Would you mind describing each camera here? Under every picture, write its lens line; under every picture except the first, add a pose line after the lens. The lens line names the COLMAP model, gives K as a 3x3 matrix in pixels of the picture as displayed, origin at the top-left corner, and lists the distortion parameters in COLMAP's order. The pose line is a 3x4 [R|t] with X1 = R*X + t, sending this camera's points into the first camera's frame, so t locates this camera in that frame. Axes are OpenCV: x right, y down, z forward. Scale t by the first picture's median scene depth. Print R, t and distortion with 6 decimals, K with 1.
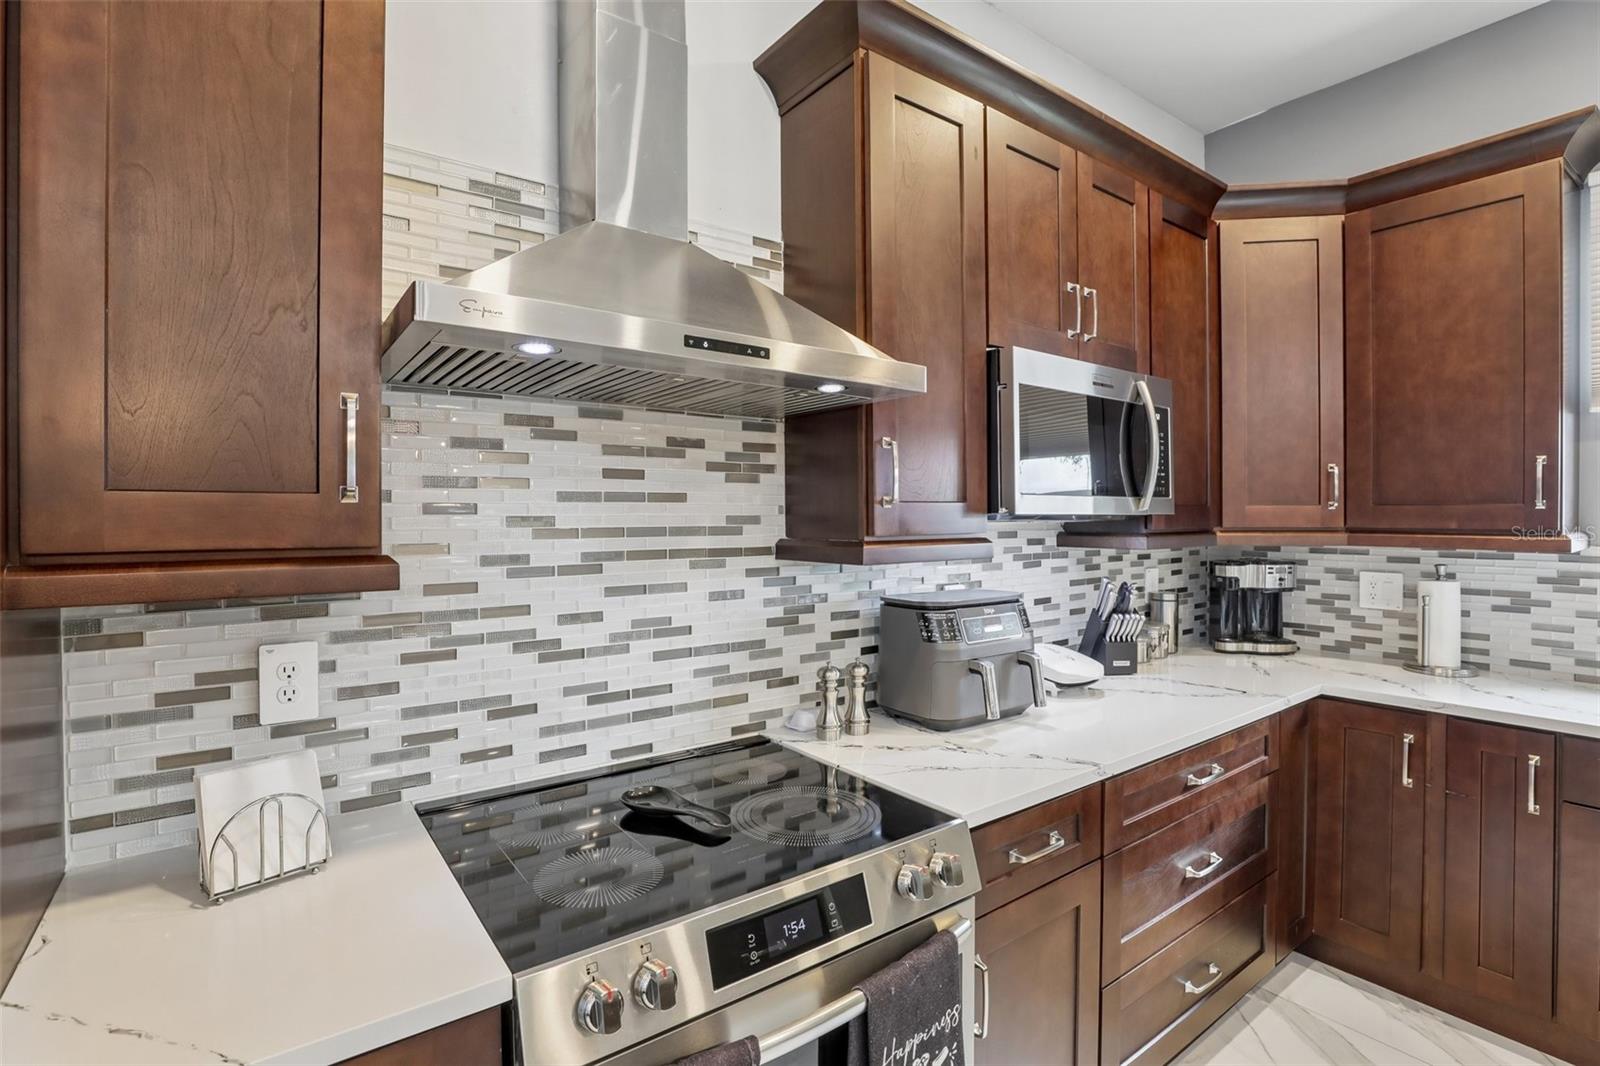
lens RADIAL K [[764.2, 0, 801.4], [0, 764.2, 520.2], [0, 0, 1]] dist [-0.045124, 0.015668]
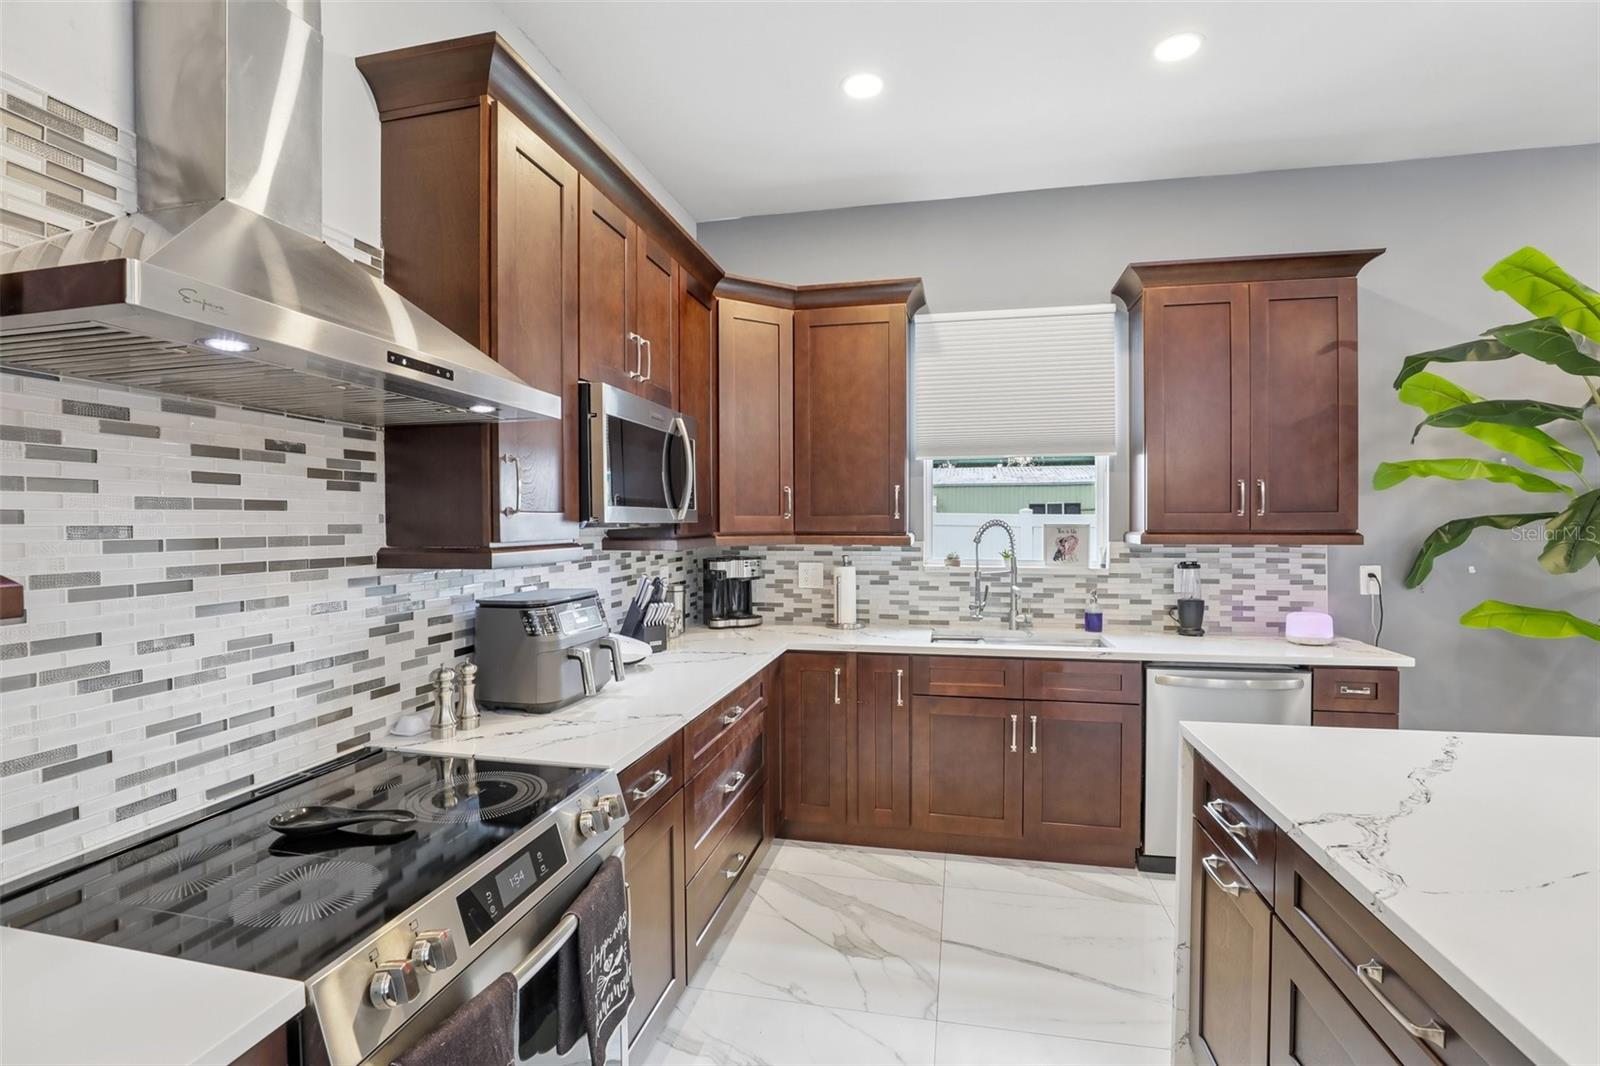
lens RADIAL K [[739.5, 0, 798.4], [0, 739.5, 530.0], [0, 0, 1]] dist [-0.038051, 0.012004]
pose [[0.753882, -0.008356, 0.656956, -0.243305], [0.006949, 0.999965, 0.004744, 0.000548], [-0.656973, 0.000989, 0.753914, -0.076662]]
